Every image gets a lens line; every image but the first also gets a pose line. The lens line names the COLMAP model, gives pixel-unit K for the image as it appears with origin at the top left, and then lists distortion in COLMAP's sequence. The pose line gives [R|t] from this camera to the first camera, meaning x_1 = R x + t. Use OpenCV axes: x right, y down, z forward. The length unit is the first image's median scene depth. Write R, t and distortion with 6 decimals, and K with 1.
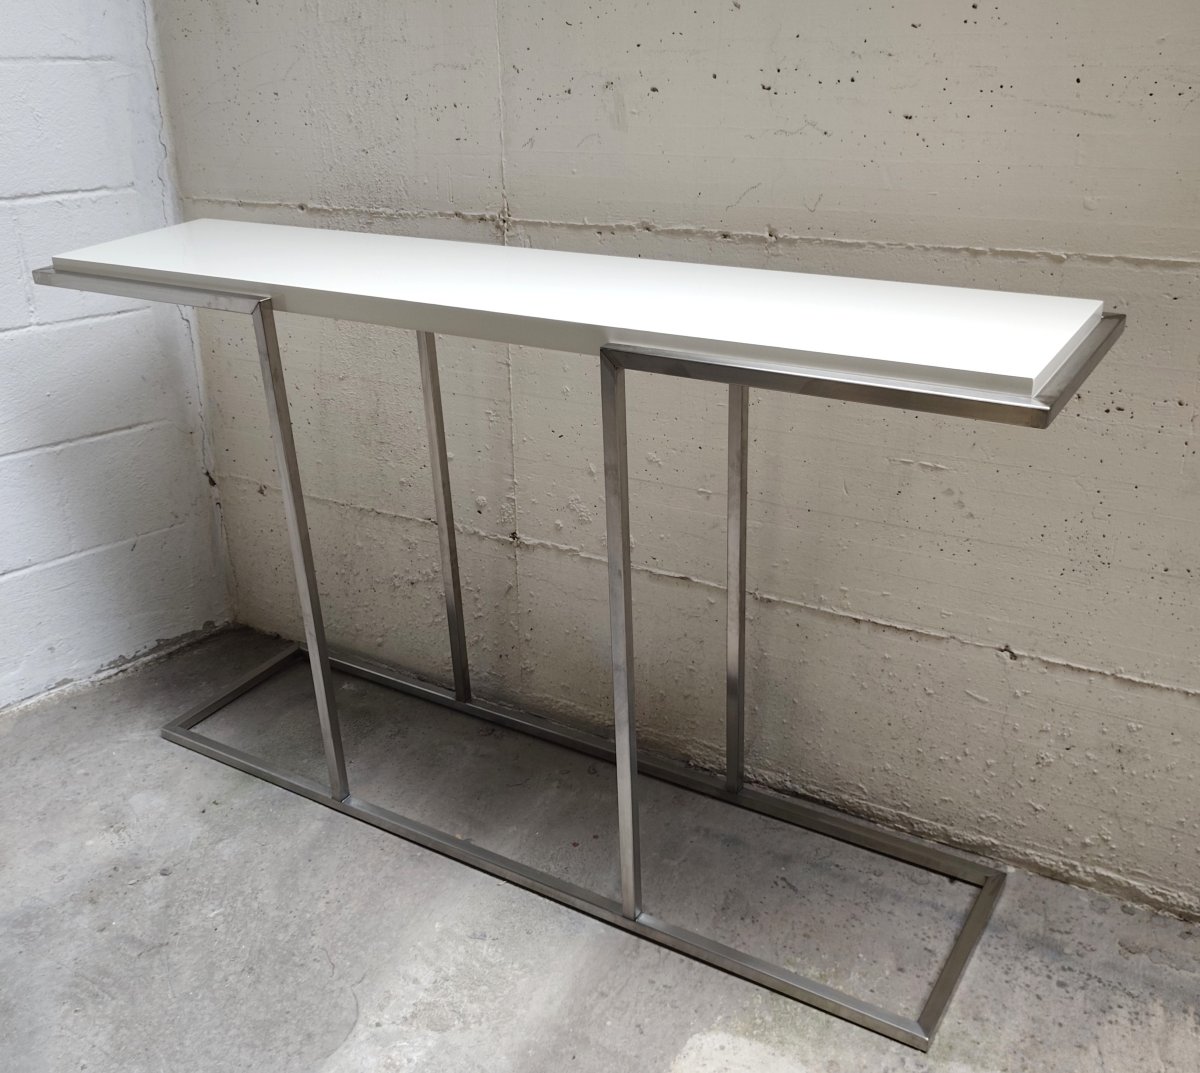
lens RADIAL K [[1213.9, 0, 587.7], [0, 1213.9, 540.7], [0, 0, 1]] dist [0.003203, 0.000000]
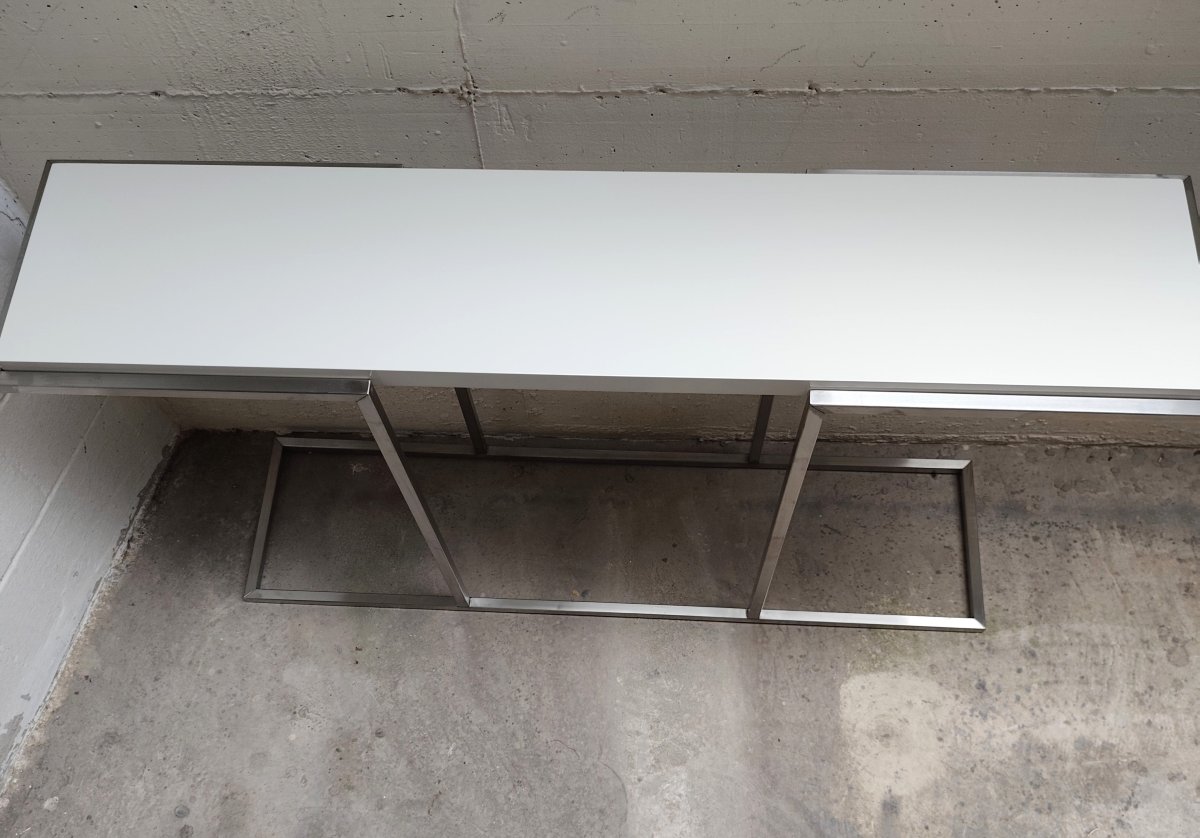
lens RADIAL K [[1087.0, 0, 591.8], [0, 1087.0, 522.8], [0, 0, 1]] dist [0.021724, 0.000000]
pose [[0.875390, -0.442899, 0.193731, -0.283699], [0.211901, 0.711759, 0.669700, -0.558663], [-0.434500, -0.545197, 0.716917, 0.253120]]
